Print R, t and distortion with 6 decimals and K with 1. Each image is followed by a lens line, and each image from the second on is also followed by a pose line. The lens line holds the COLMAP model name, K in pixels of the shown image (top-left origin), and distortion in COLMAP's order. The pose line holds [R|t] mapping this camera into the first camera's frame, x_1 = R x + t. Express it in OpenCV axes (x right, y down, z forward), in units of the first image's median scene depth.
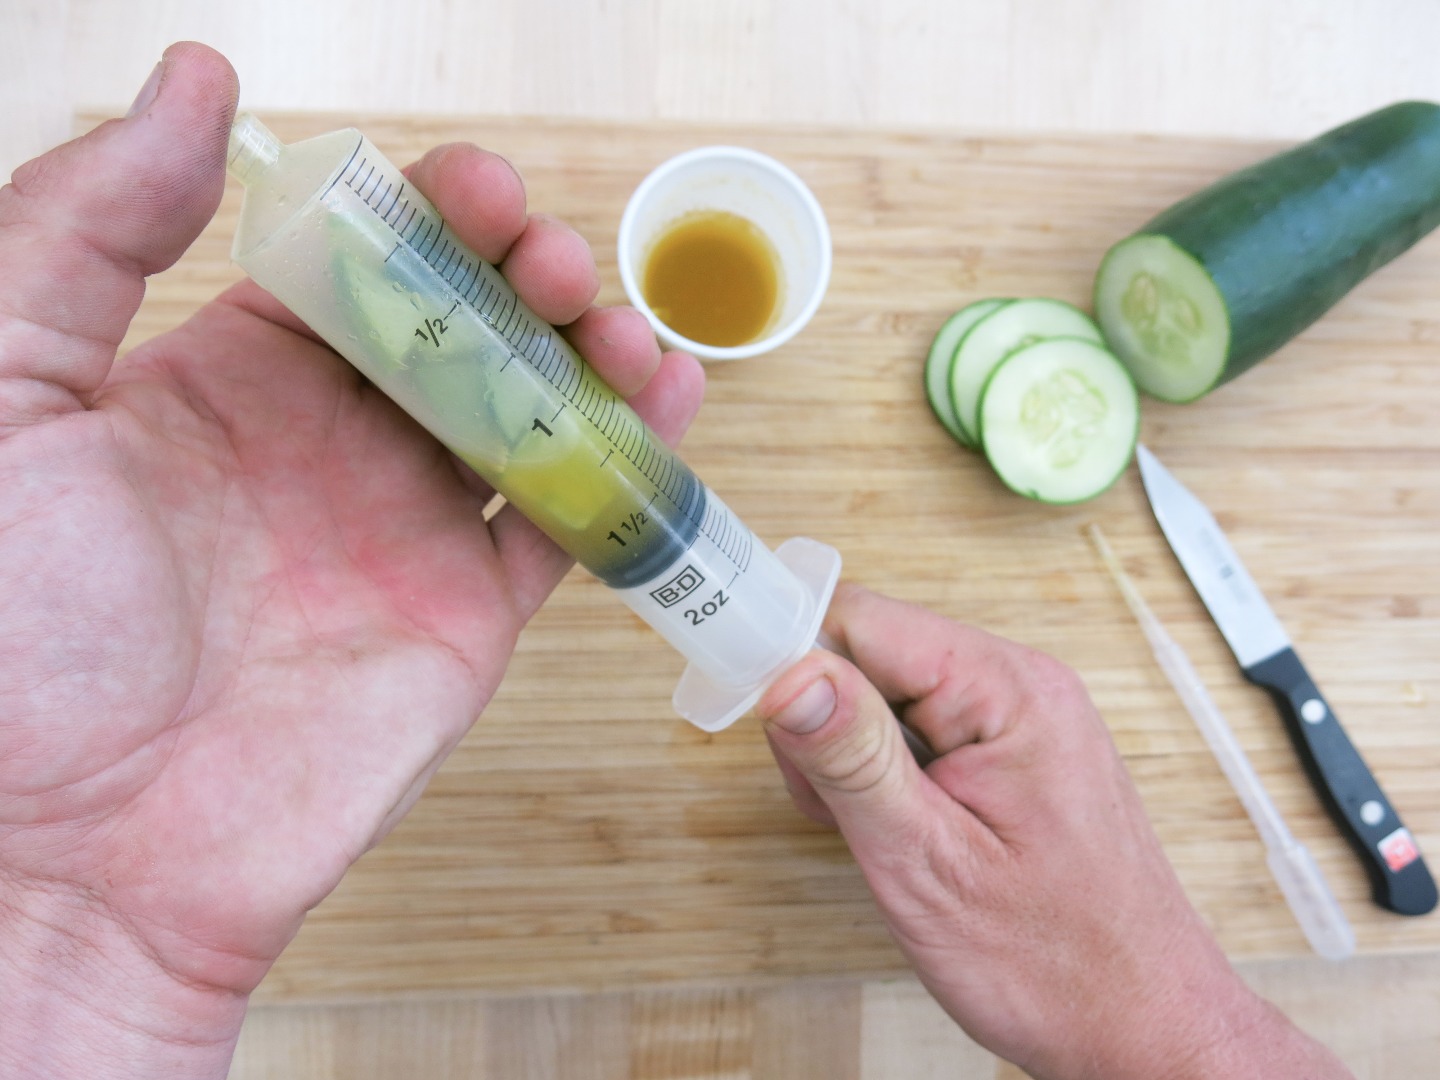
lens RADIAL K [[1411.8, 0, 721.2], [0, 1411.8, 537.7], [0, 0, 1]] dist [-0.006139, -0.016884]
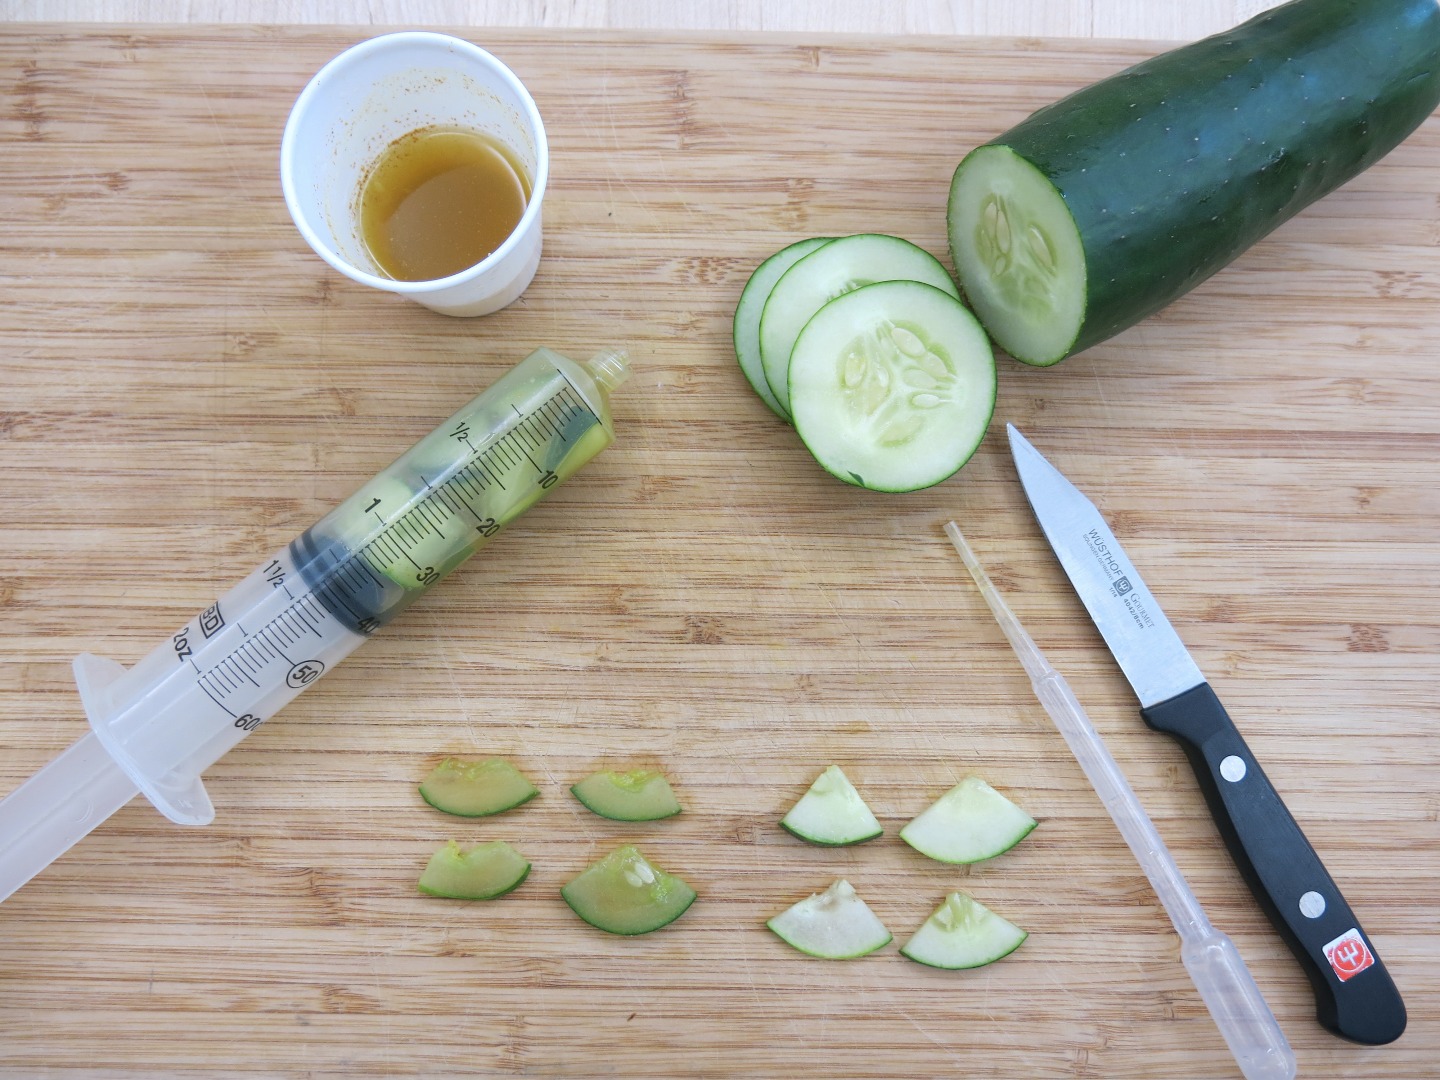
lens RADIAL K [[1411.8, 0, 721.2], [0, 1411.8, 537.7], [0, 0, 1]] dist [-0.006139, -0.016884]
pose [[0.994115, 0.016301, -0.107095, 0.222233], [-0.020192, 0.999171, -0.035347, 0.029907], [0.106430, 0.037302, 0.993620, 0.199236]]
